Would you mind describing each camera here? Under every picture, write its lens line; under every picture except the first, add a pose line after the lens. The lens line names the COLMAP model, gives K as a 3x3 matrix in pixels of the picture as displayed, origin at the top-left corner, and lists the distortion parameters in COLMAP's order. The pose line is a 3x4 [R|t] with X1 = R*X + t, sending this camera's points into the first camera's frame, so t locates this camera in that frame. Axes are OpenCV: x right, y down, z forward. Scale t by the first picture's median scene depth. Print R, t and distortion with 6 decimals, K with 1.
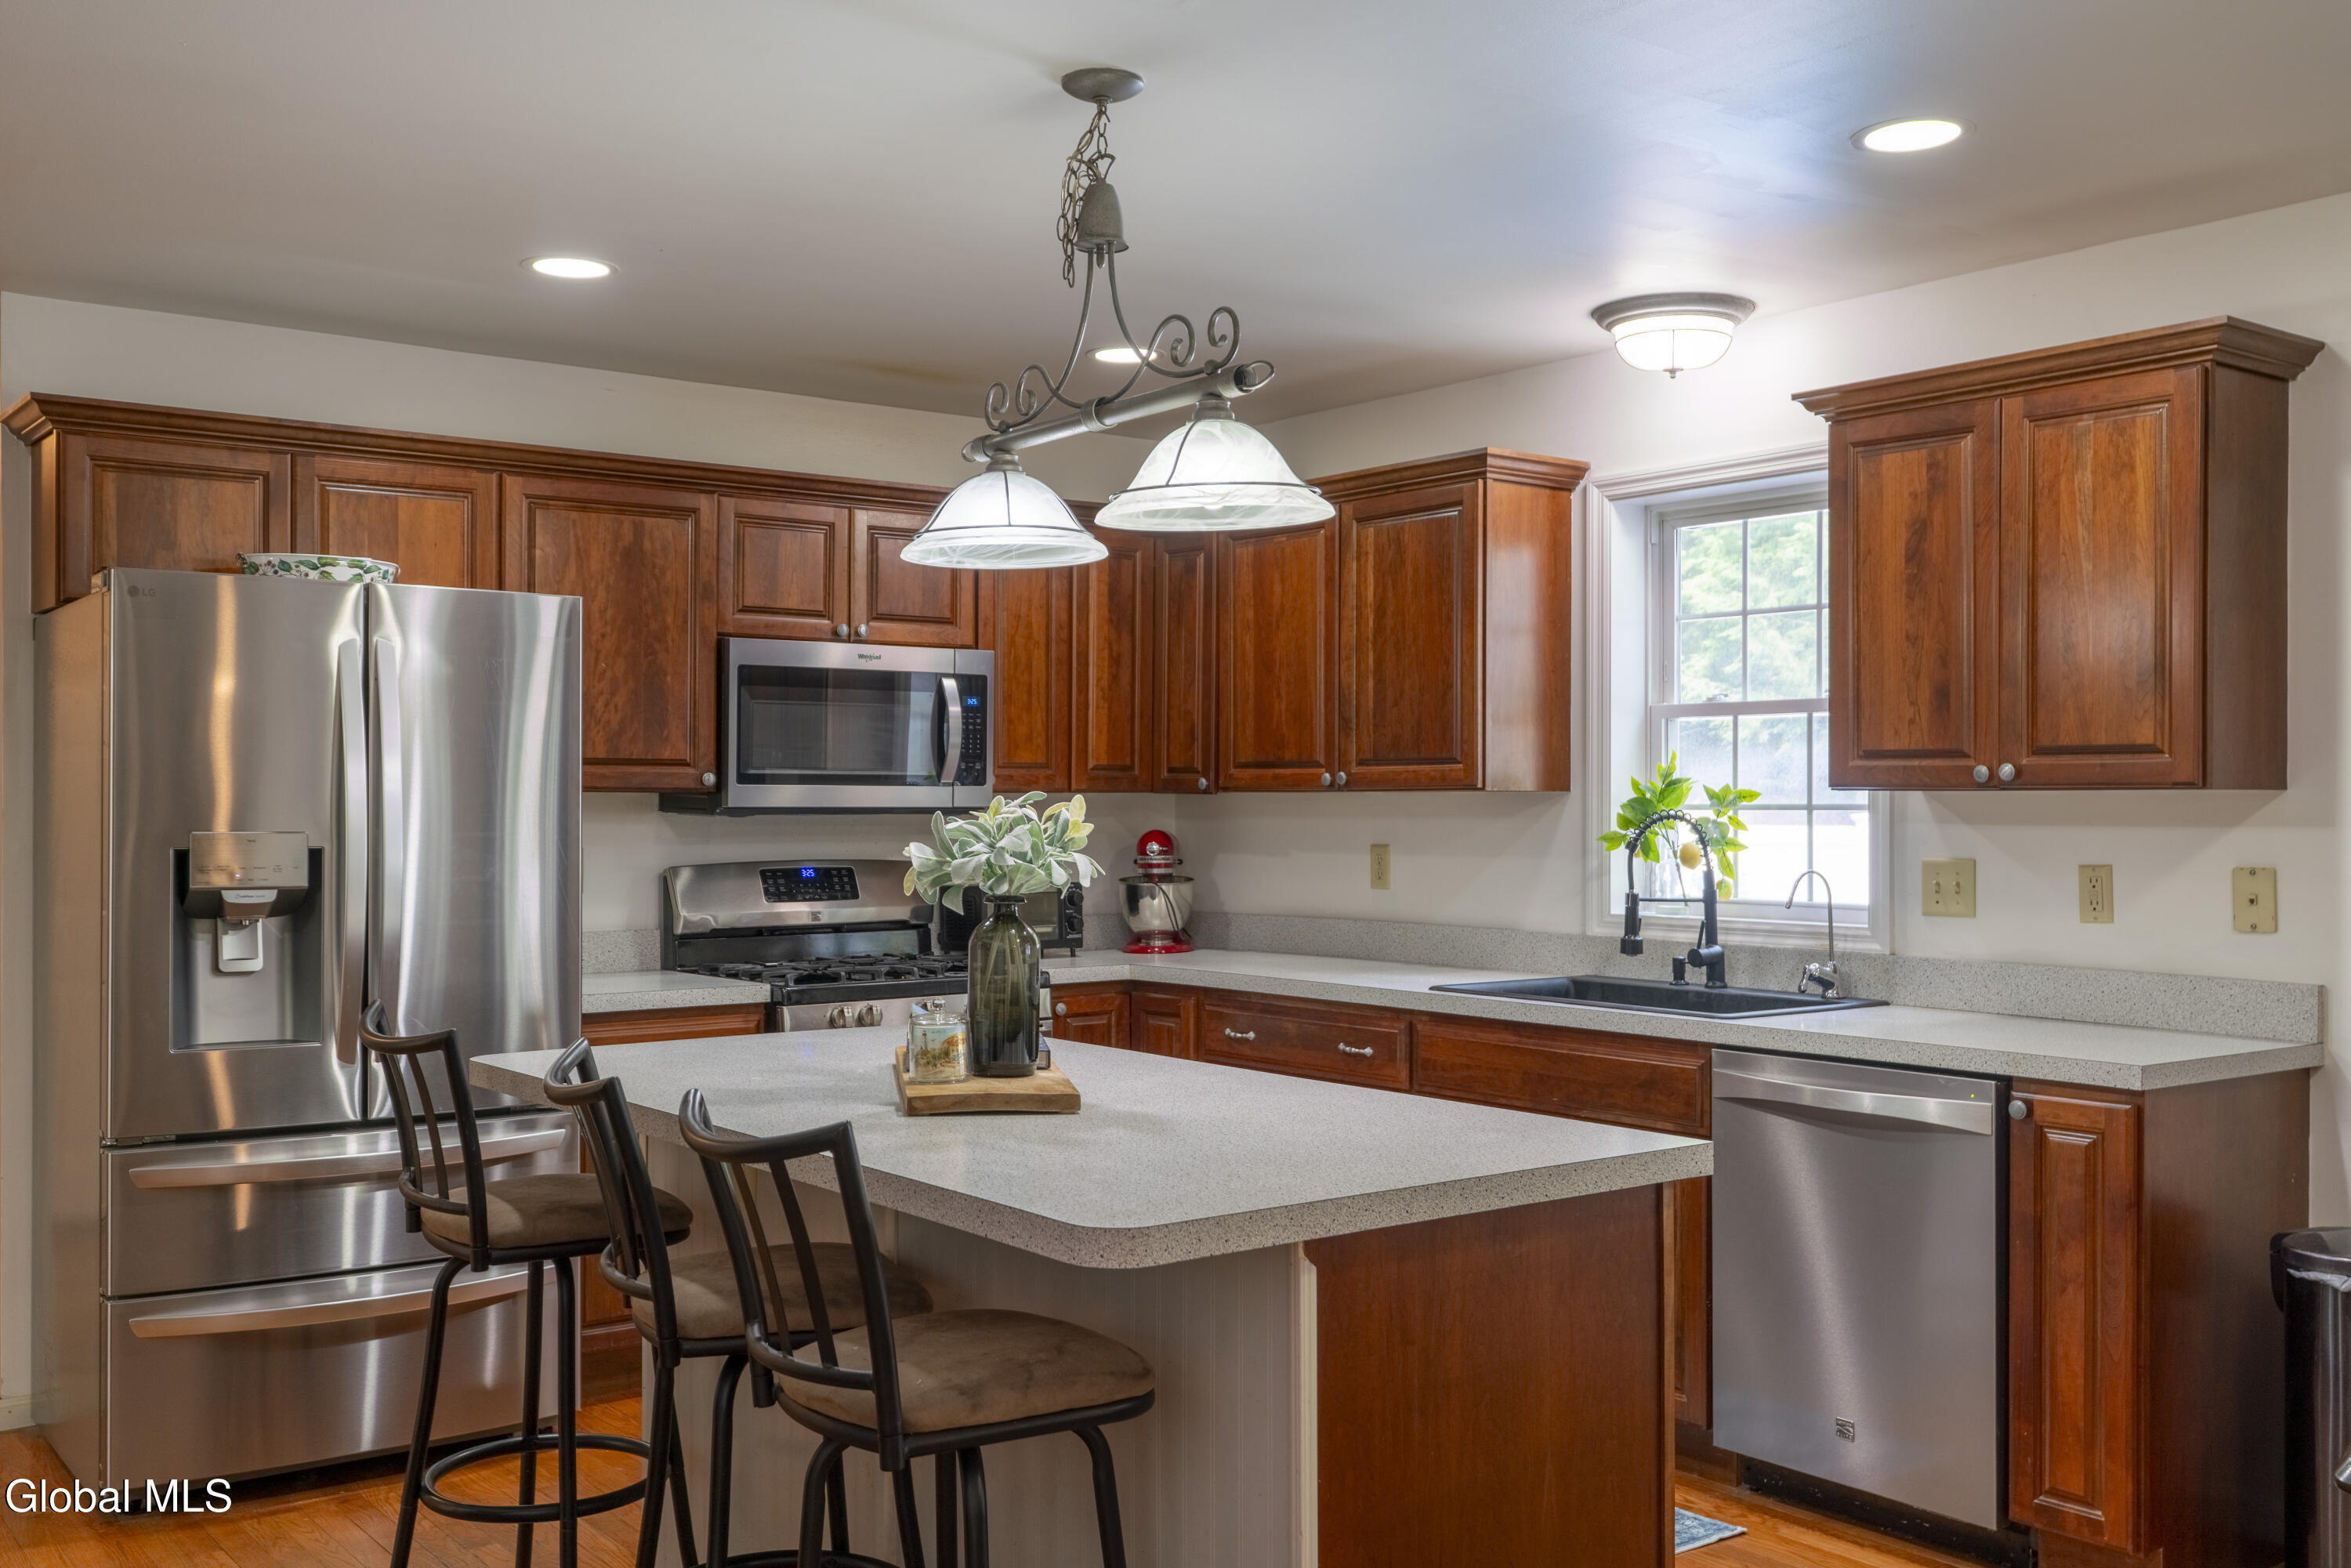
lens RADIAL K [[2140.3, 0, 1172.0], [0, 2140.3, 784.3], [0, 0, 1]] dist [-0.017698, 0.000000]
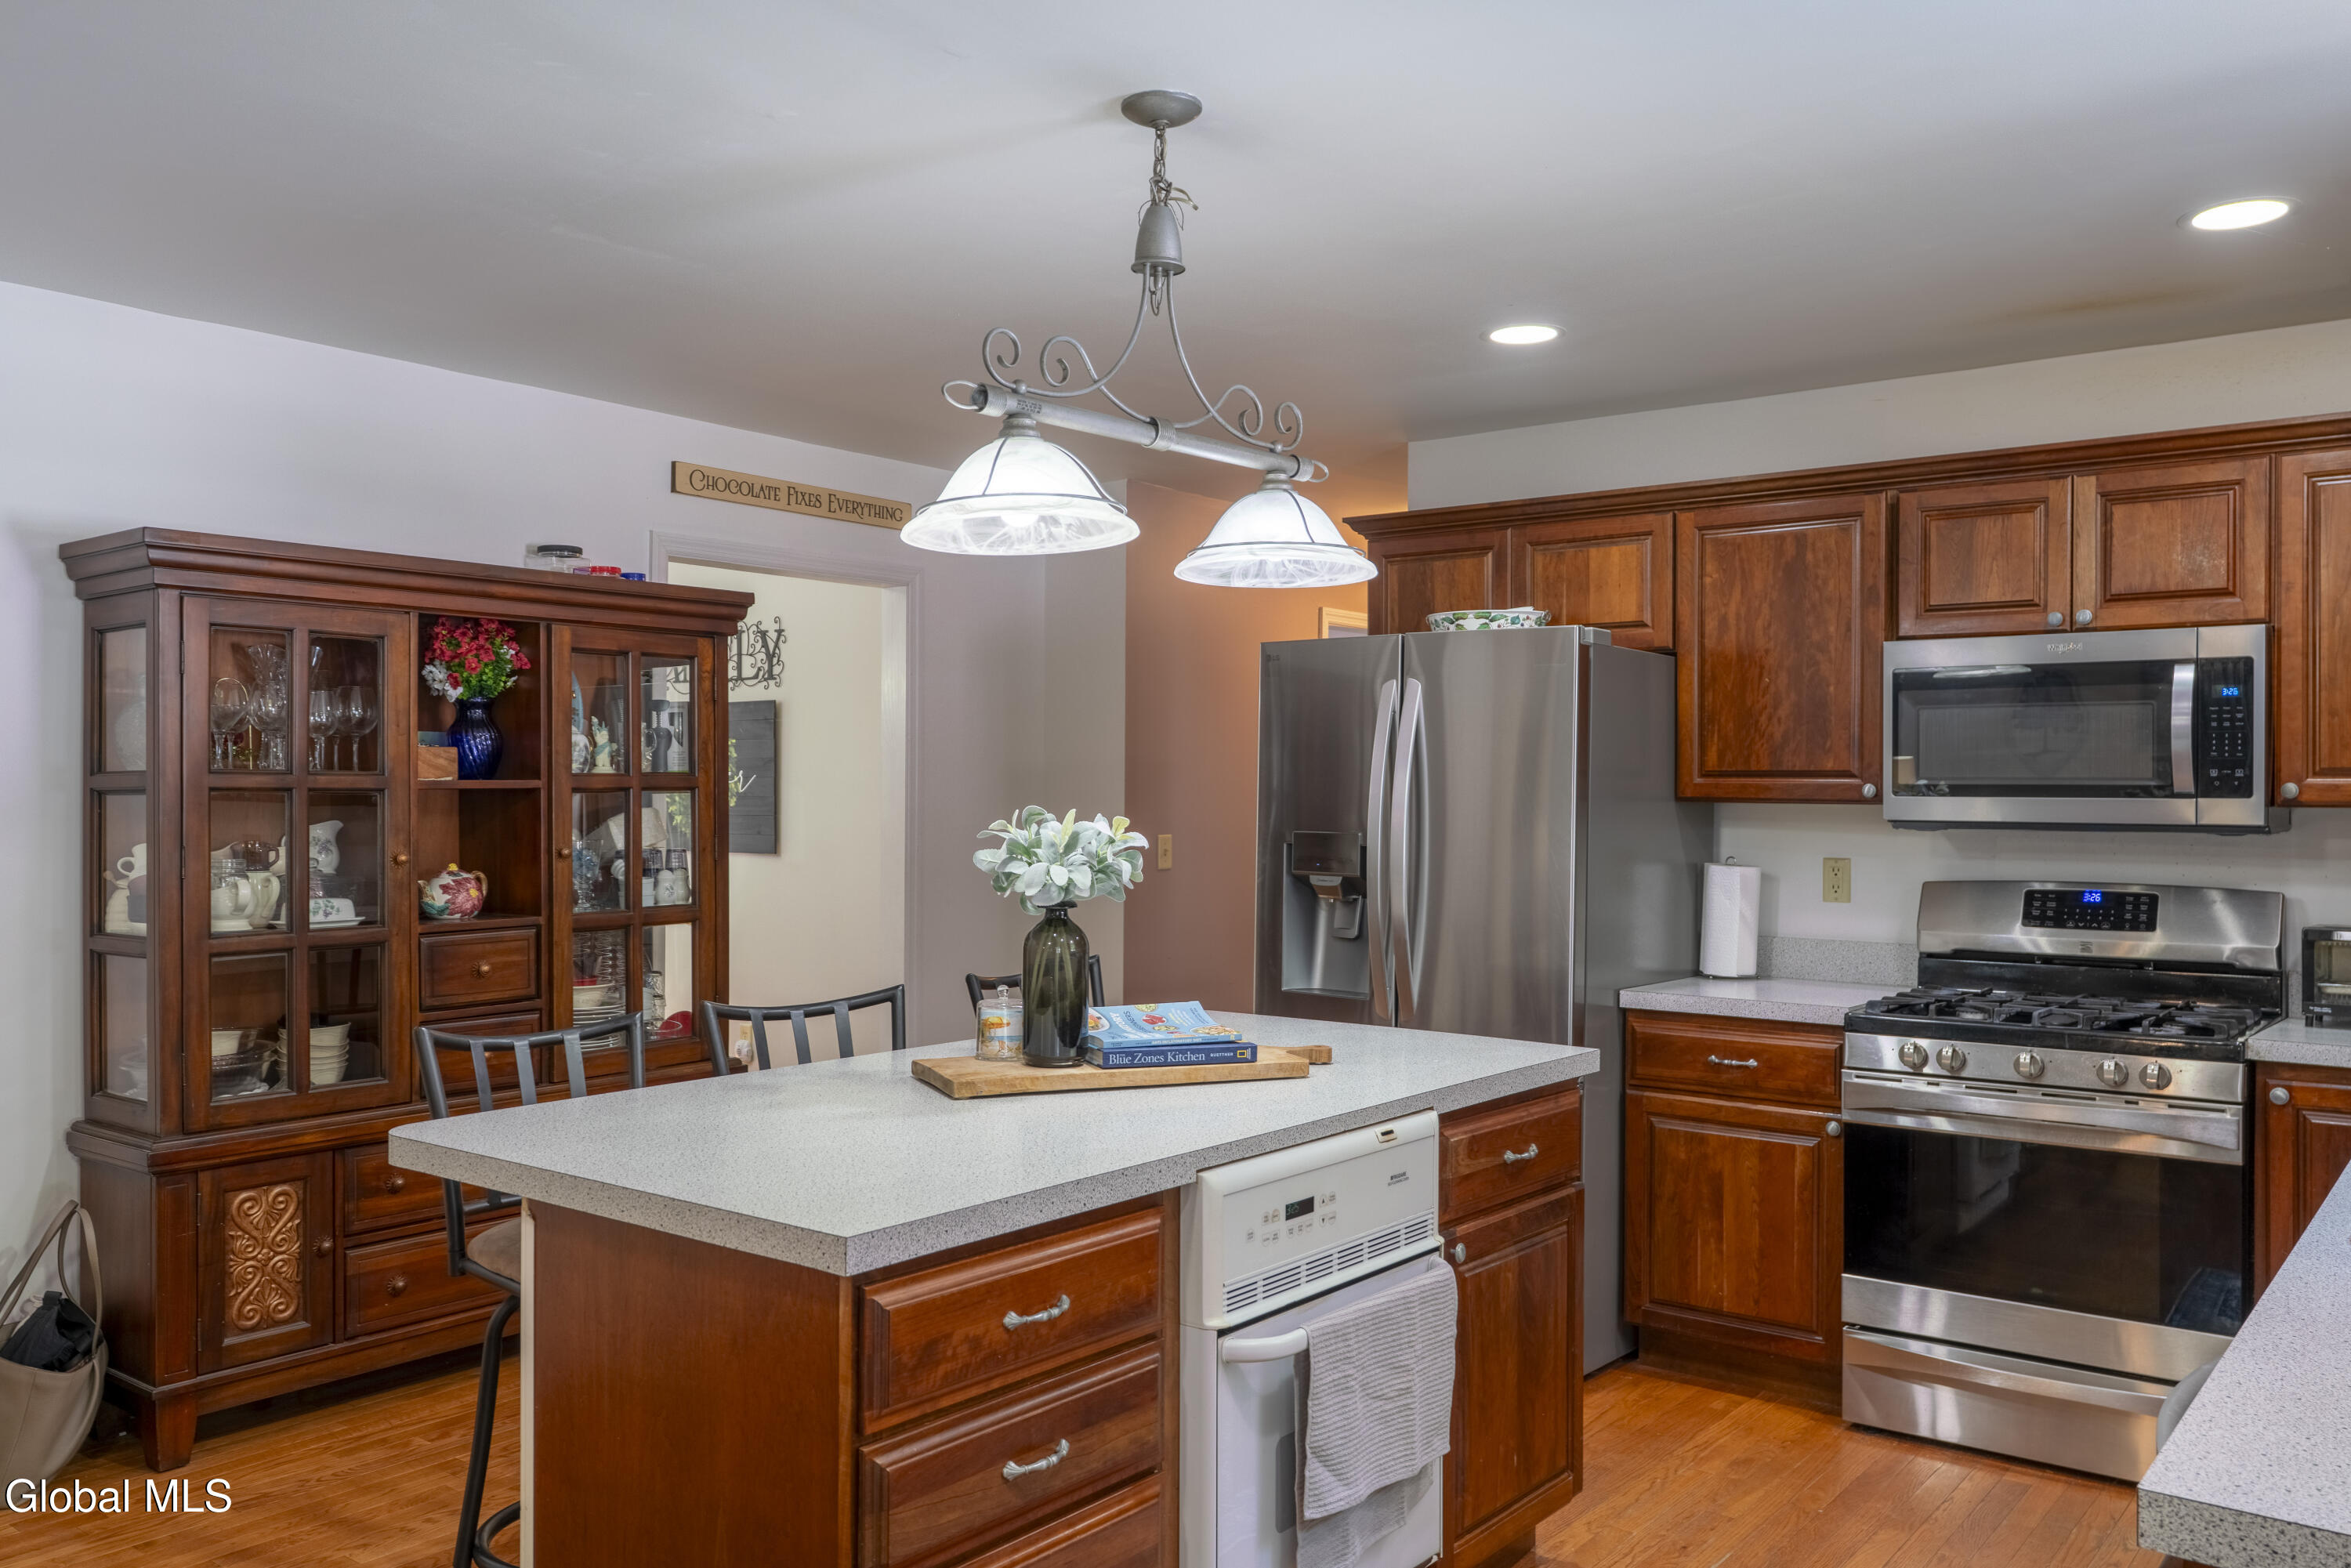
lens RADIAL K [[1853.9, 0, 1176.2], [0, 1853.9, 784.0], [0, 0, 1]] dist [0.008701, 0.001534]
pose [[0.250456, -0.001354, -0.968127, 0.520174], [0.002468, 0.999997, -0.000760, -0.005676], [0.968125, -0.002199, 0.250459, 0.493341]]
